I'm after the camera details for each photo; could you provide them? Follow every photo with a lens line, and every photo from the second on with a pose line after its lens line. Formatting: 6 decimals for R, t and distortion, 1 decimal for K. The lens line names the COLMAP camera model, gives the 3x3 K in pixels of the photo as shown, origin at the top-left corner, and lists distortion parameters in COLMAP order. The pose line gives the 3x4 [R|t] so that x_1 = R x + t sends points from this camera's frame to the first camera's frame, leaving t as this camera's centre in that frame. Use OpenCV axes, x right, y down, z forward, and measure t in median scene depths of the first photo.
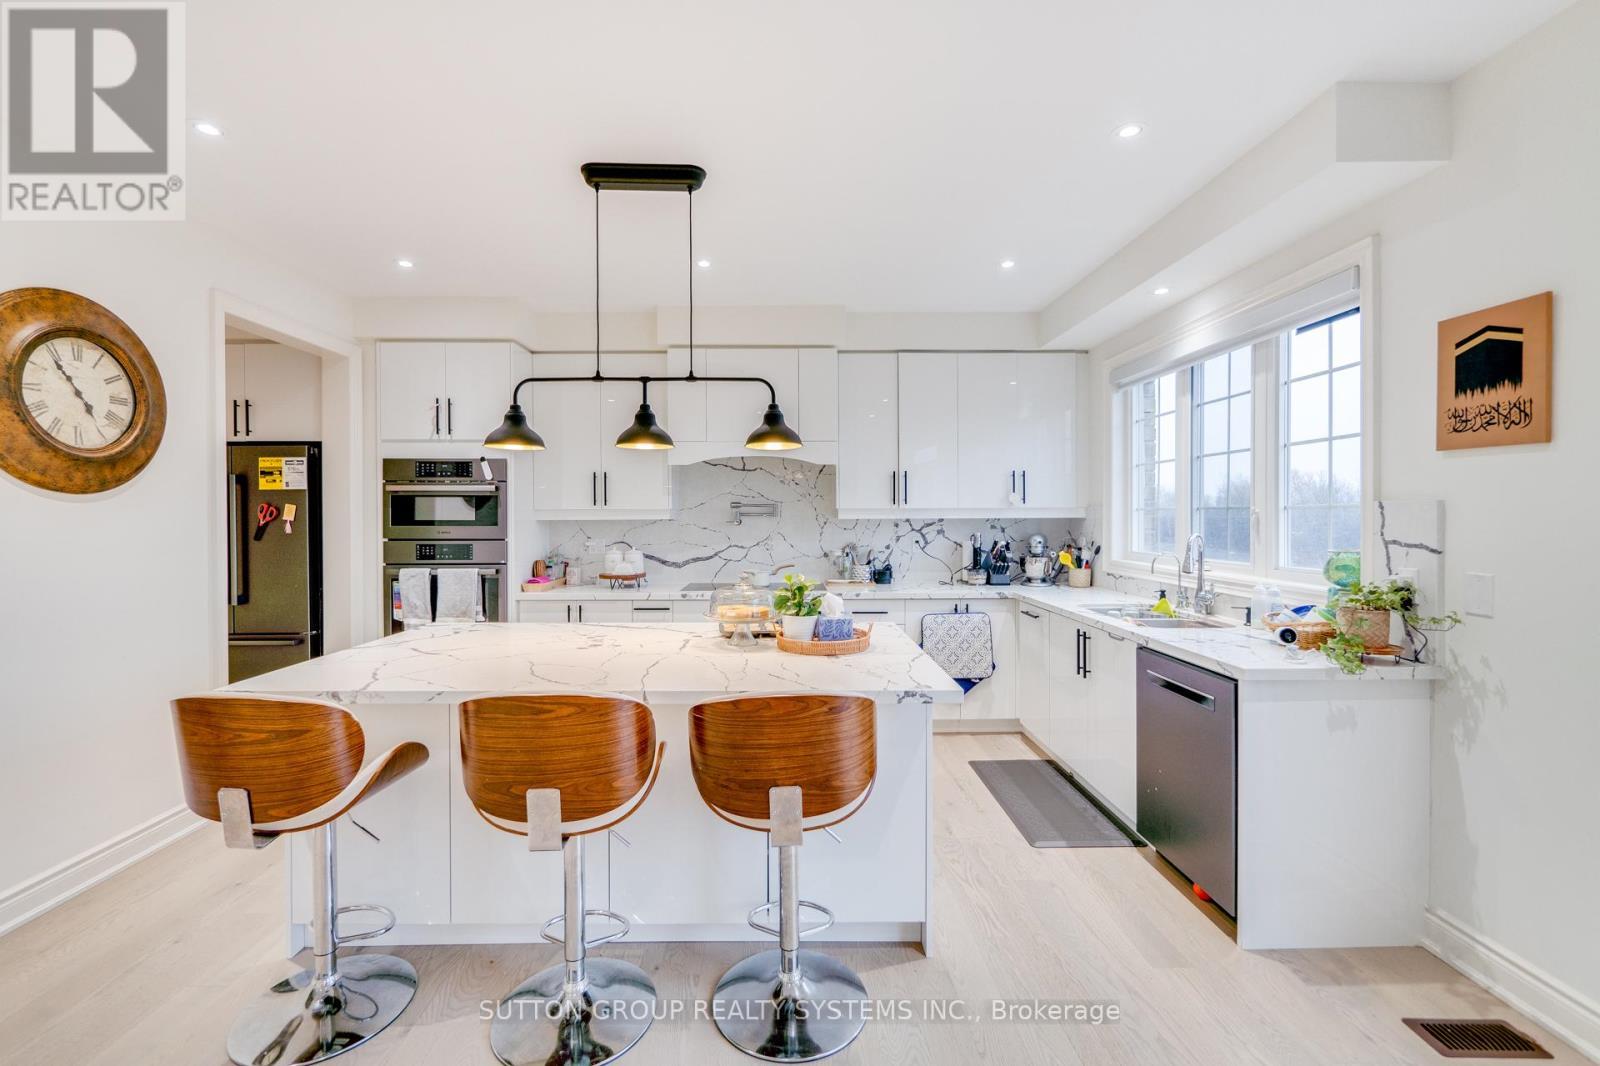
lens RADIAL K [[670.1, 0, 786.3], [0, 670.1, 526.5], [0, 0, 1]] dist [-0.004465, -0.000004]
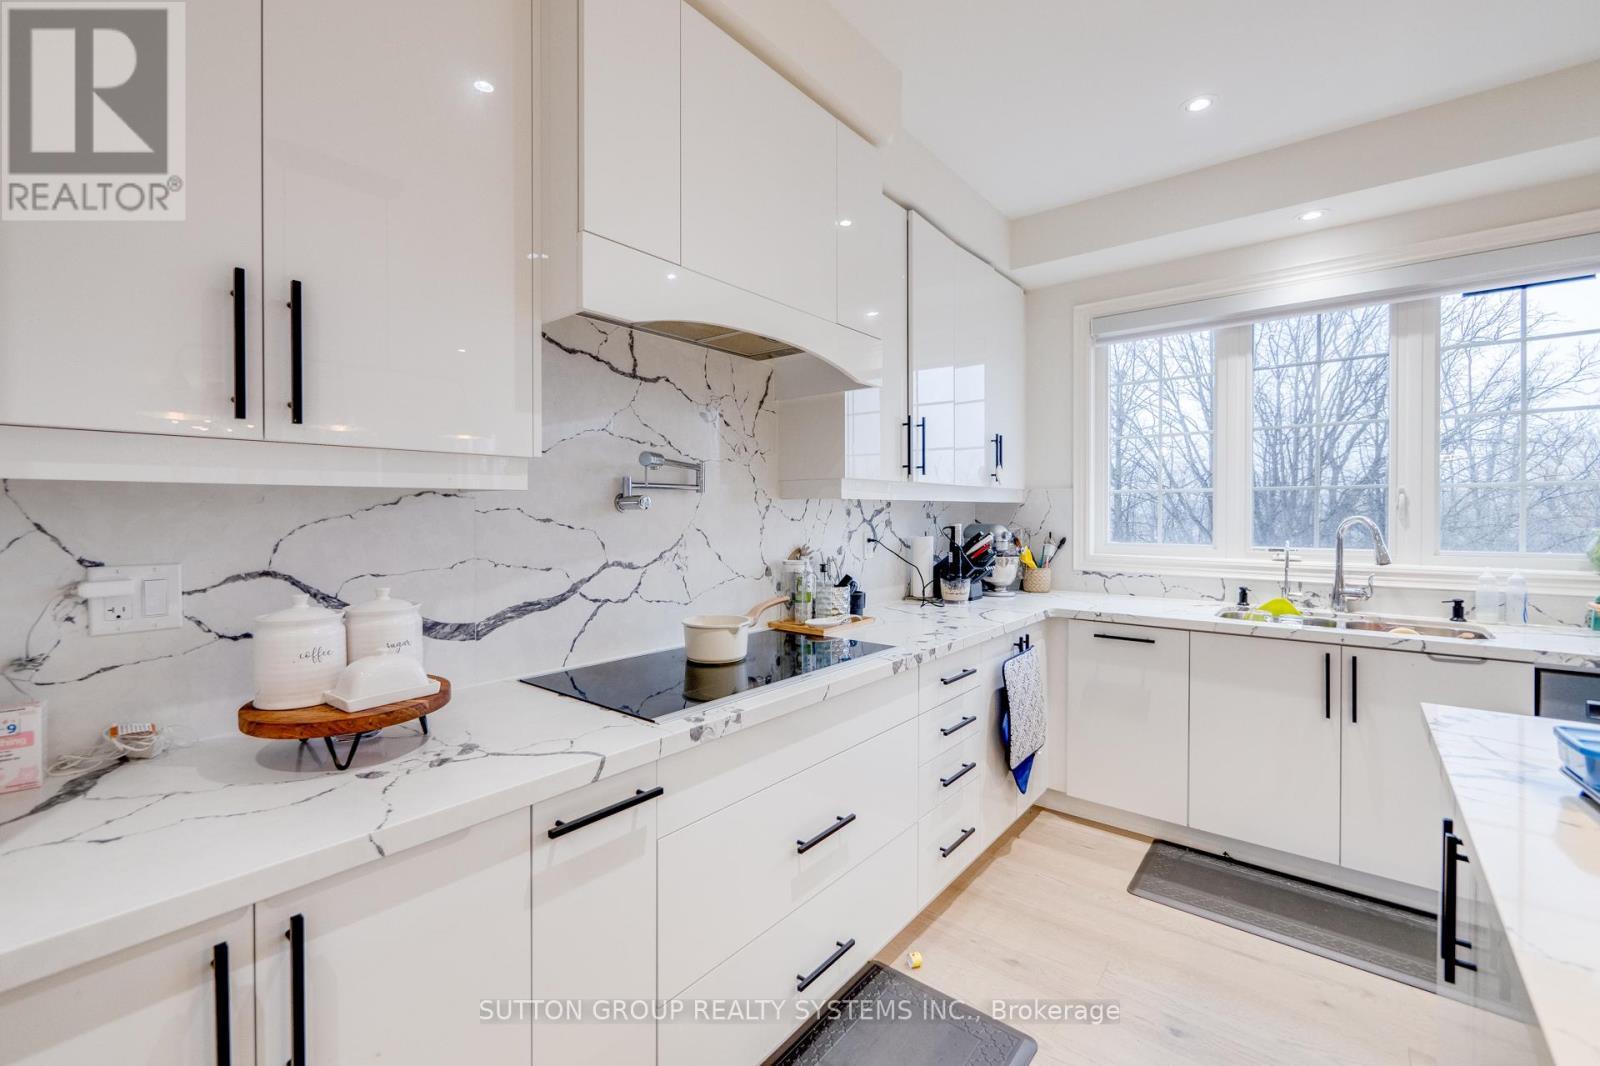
lens RADIAL K [[670.1, 0, 790.1], [0, 670.1, 518.0], [0, 0, 1]] dist [-0.004465, -0.000004]
pose [[0.642994, -0.003812, 0.765862, -0.369713], [0.011928, 0.999916, -0.005037, 0.005832], [-0.765778, 0.012374, 0.642985, 0.781519]]
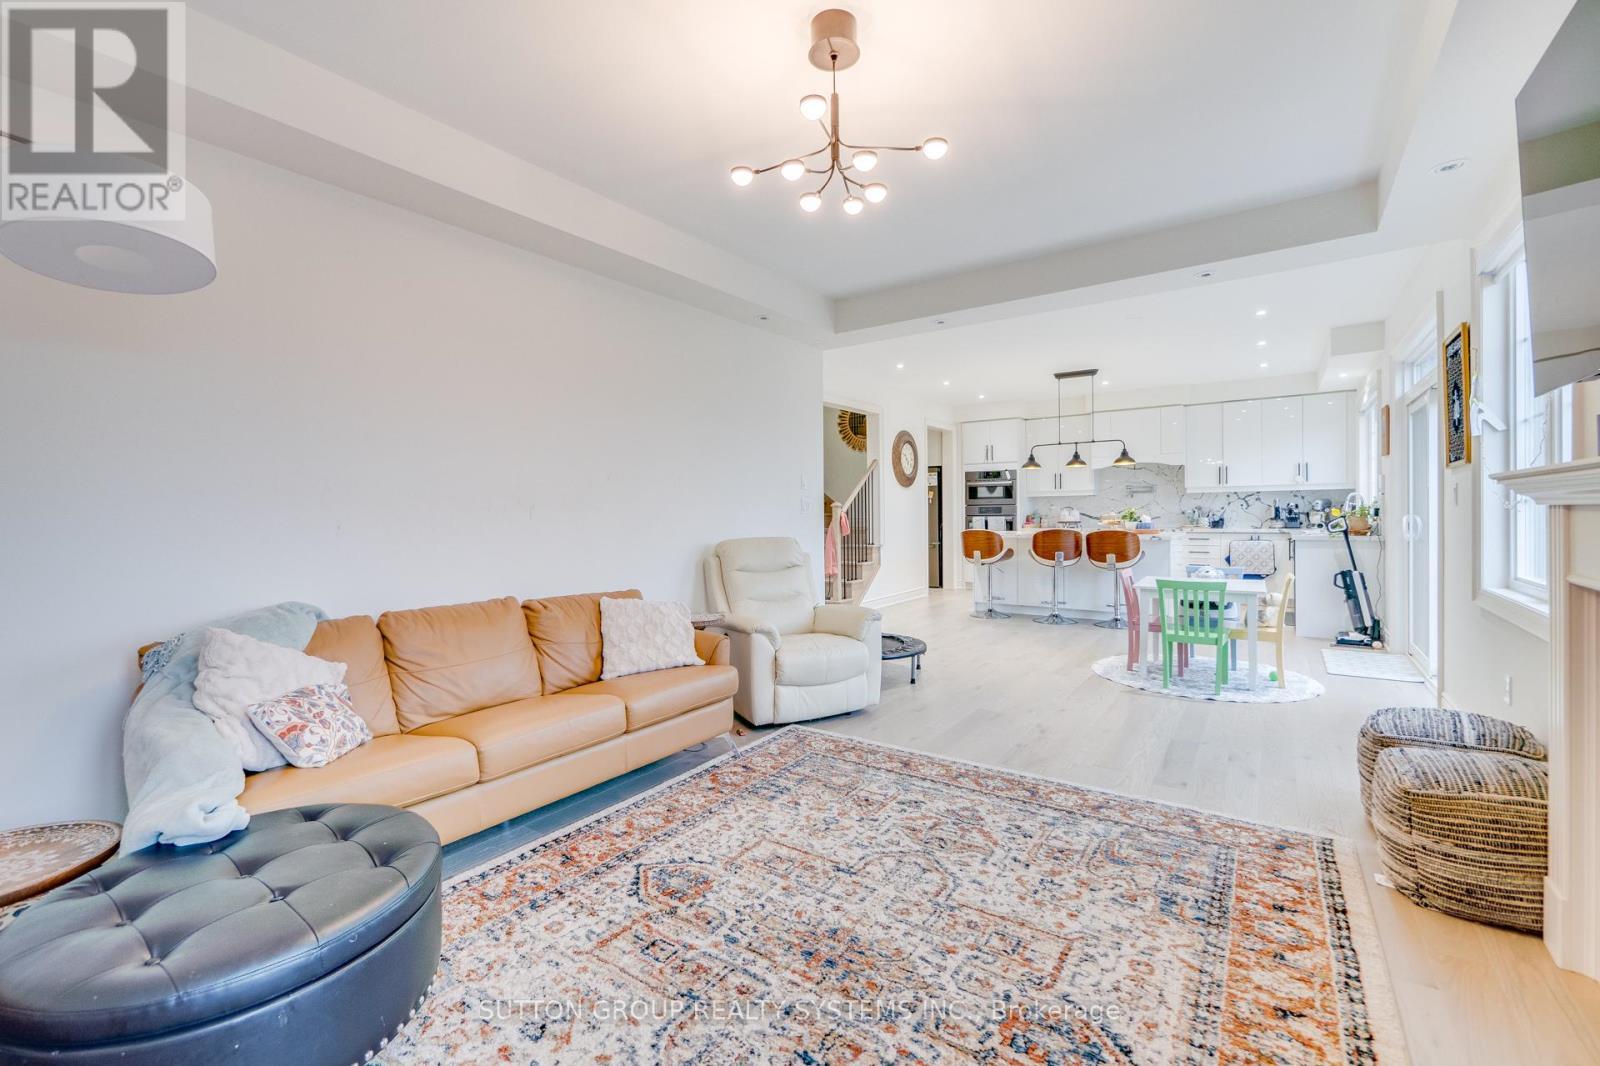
lens RADIAL K [[670.1, 0, 796.2], [0, 670.1, 518.7], [0, 0, 1]] dist [-0.004465, -0.000004]
pose [[0.810026, -0.001834, -0.586390, 0.326356], [-0.000818, 0.999991, -0.004257, 0.079286], [0.586393, 0.003928, 0.810017, -1.329785]]
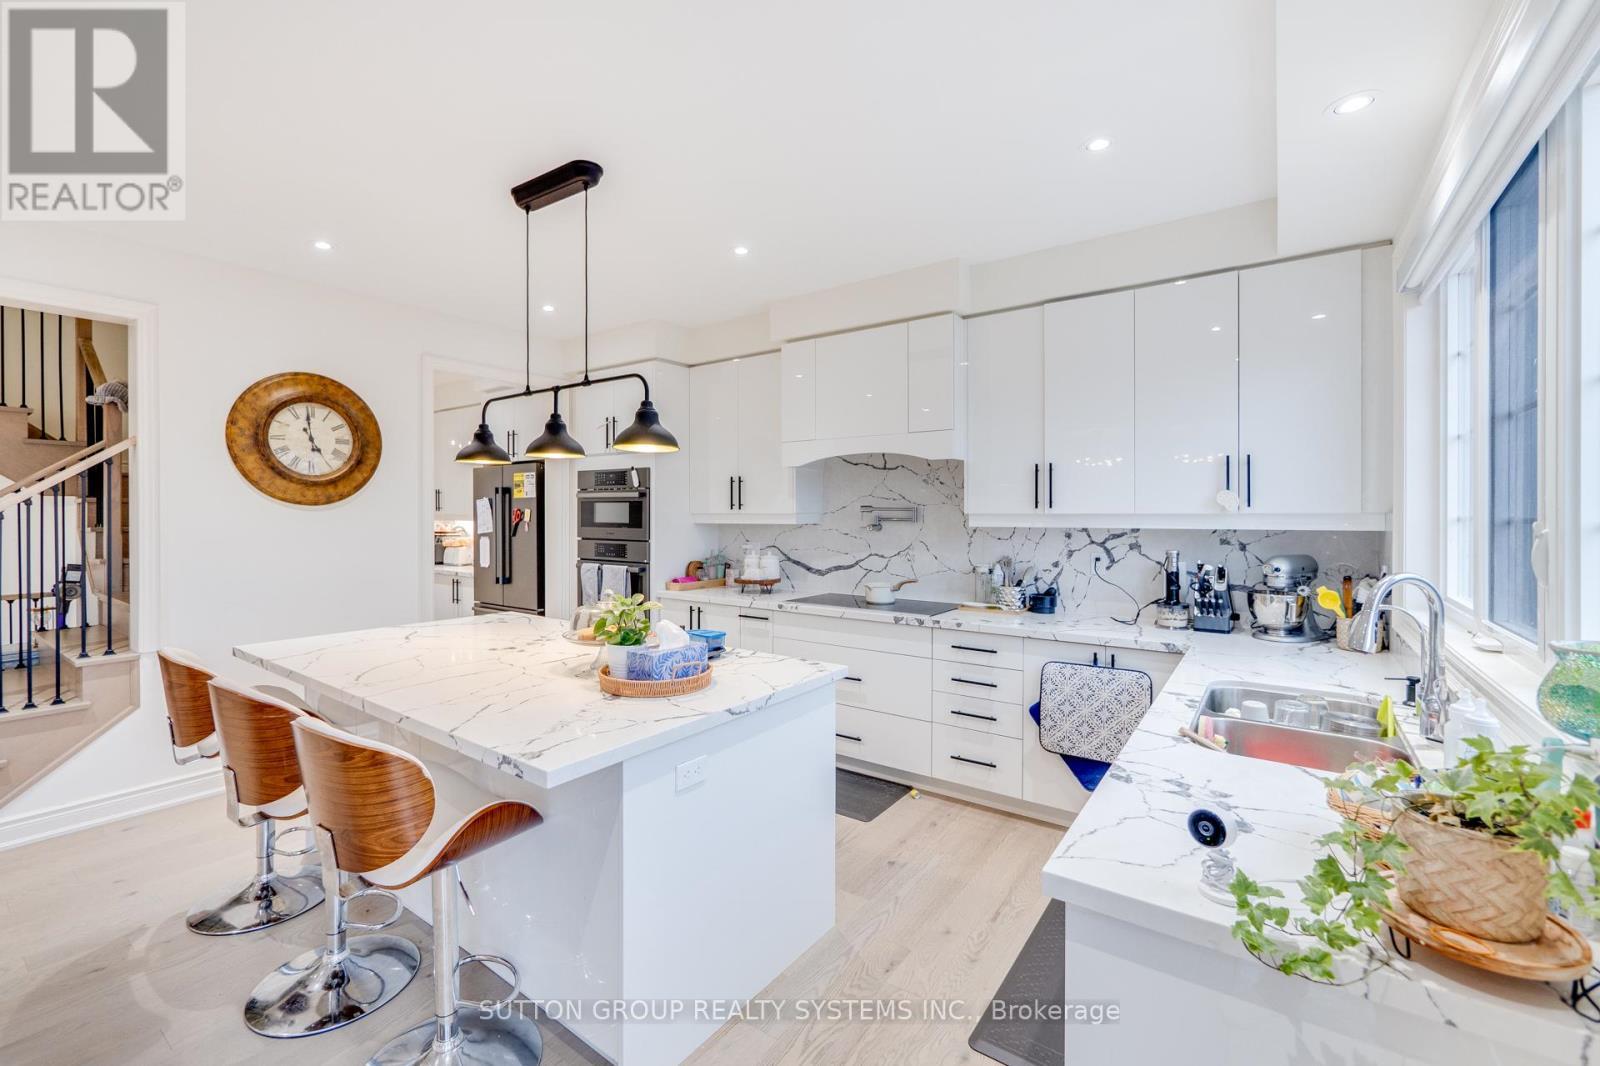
lens RADIAL K [[670.1, 0, 782.9], [0, 670.1, 520.4], [0, 0, 1]] dist [-0.004465, -0.000004]
pose [[0.799465, 0.010438, -0.600622, 0.419548], [-0.013153, 0.999913, -0.000131, -0.017181], [0.600569, 0.008005, 0.799533, 0.256942]]
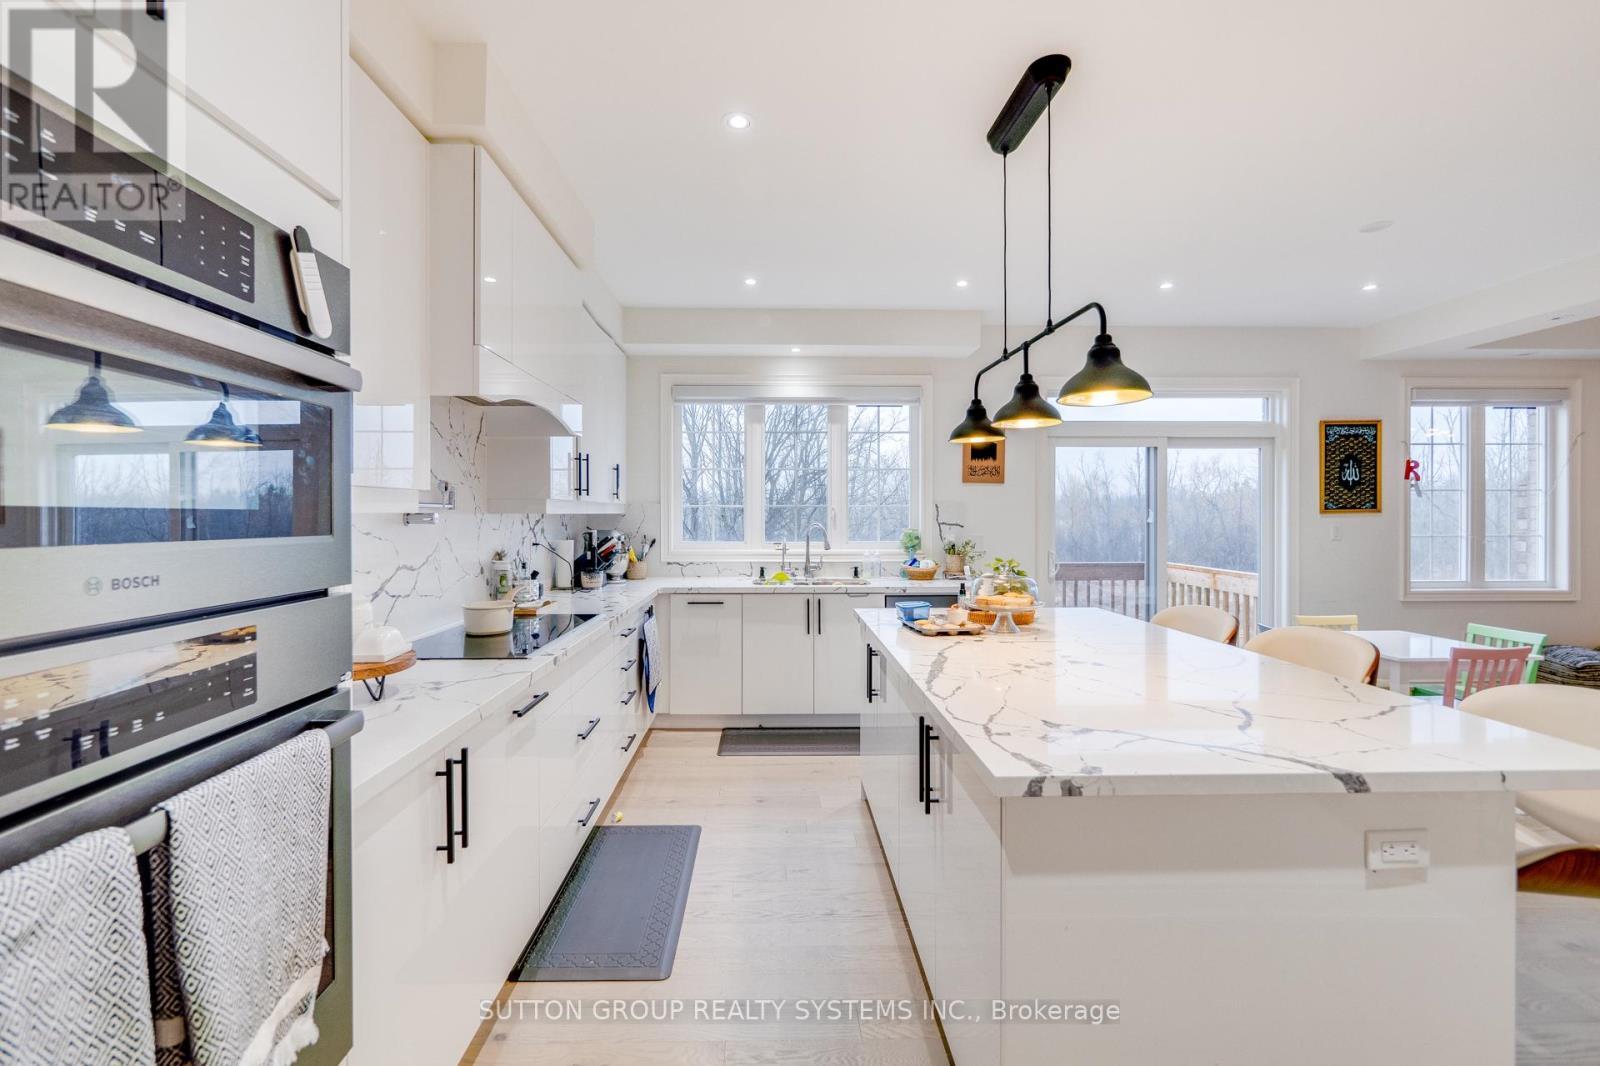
lens RADIAL K [[670.1, 0, 786.1], [0, 670.1, 521.6], [0, 0, 1]] dist [-0.004465, -0.000004]
pose [[-0.013274, -0.005938, 0.999894, -0.681772], [0.017926, 0.999820, 0.006176, -0.003238], [-0.999751, 0.018006, -0.013165, 0.844303]]
